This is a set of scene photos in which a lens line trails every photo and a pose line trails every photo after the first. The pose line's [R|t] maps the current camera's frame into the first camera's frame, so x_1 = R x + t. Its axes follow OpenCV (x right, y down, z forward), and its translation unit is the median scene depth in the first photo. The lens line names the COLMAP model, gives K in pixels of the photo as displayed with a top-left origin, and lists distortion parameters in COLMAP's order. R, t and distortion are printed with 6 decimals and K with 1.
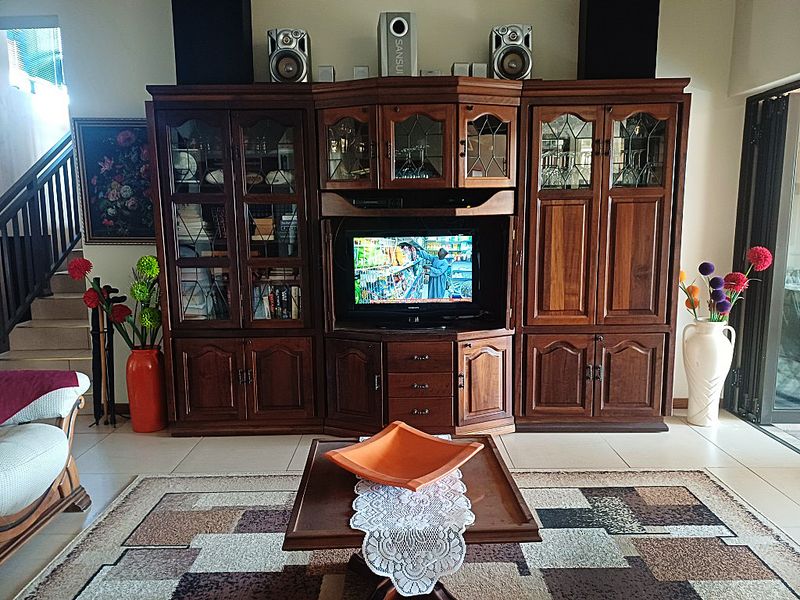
lens RADIAL K [[591.8, 0, 400.0], [0, 591.8, 300.0], [0, 0, 1]] dist [0.050656, -0.000307]
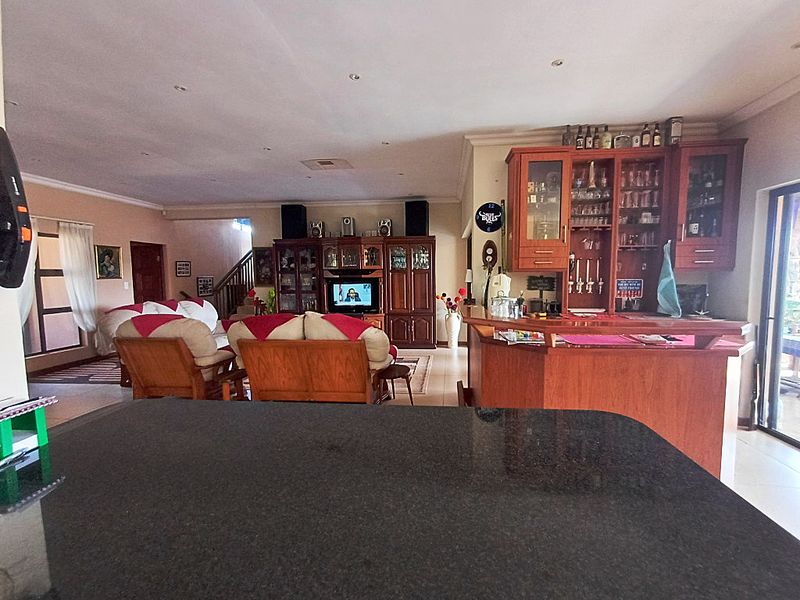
lens RADIAL K [[365.6, 0, 410.6], [0, 365.6, 304.3], [0, 0, 1]] dist [-0.002418, -0.001014]
pose [[0.995392, 0.010526, -0.095308, 0.519564], [-0.016931, 0.997633, -0.066648, 0.124714], [0.094381, 0.067955, 0.993214, -0.896809]]
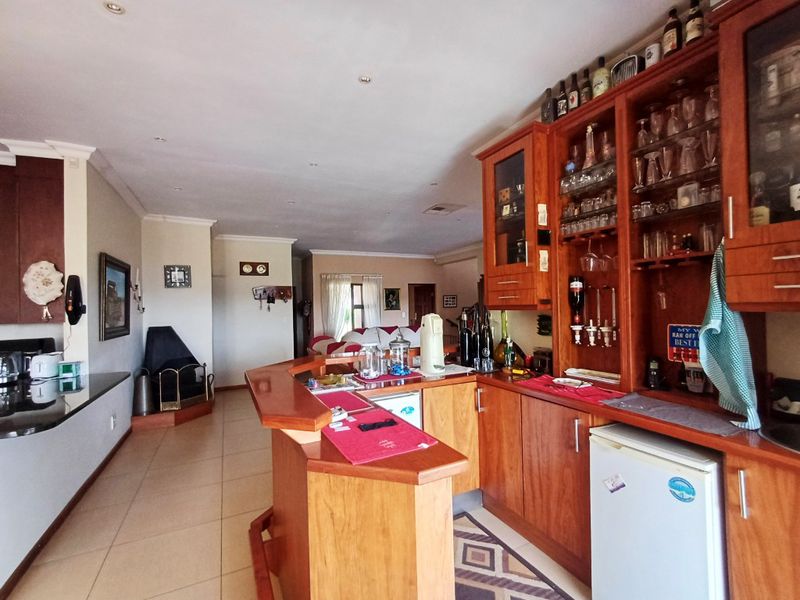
lens RADIAL K [[365.6, 0, 410.6], [0, 365.6, 304.3], [0, 0, 1]] dist [-0.002418, -0.001014]
pose [[0.450686, -0.004406, -0.892672, 1.342999], [-0.114451, 0.991450, -0.062677, 0.016224], [0.885315, 0.130415, 0.446328, -0.350490]]
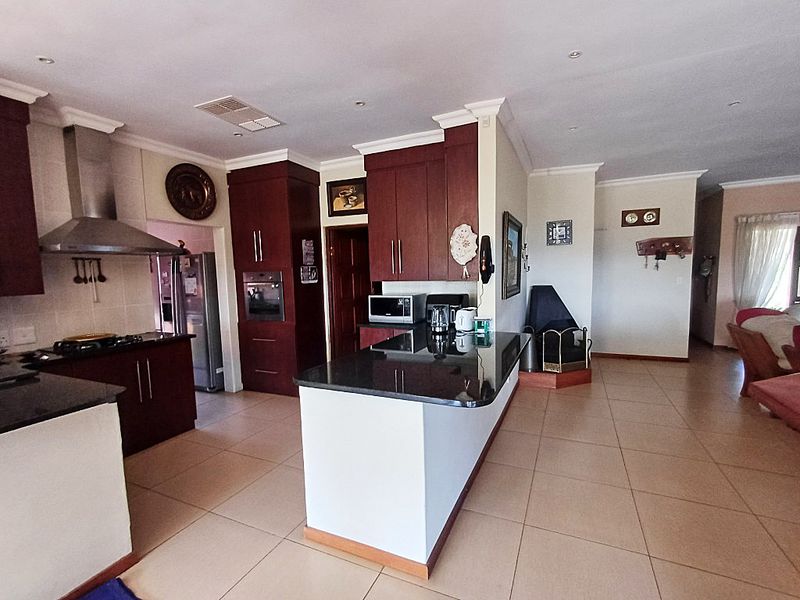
lens RADIAL K [[365.6, 0, 410.6], [0, 365.6, 304.3], [0, 0, 1]] dist [-0.002418, -0.001014]
pose [[-0.411483, 0.102572, -0.905627, 1.121242], [-0.107551, 0.981240, 0.160003, 0.026512], [0.905050, 0.163239, -0.392732, -0.464209]]
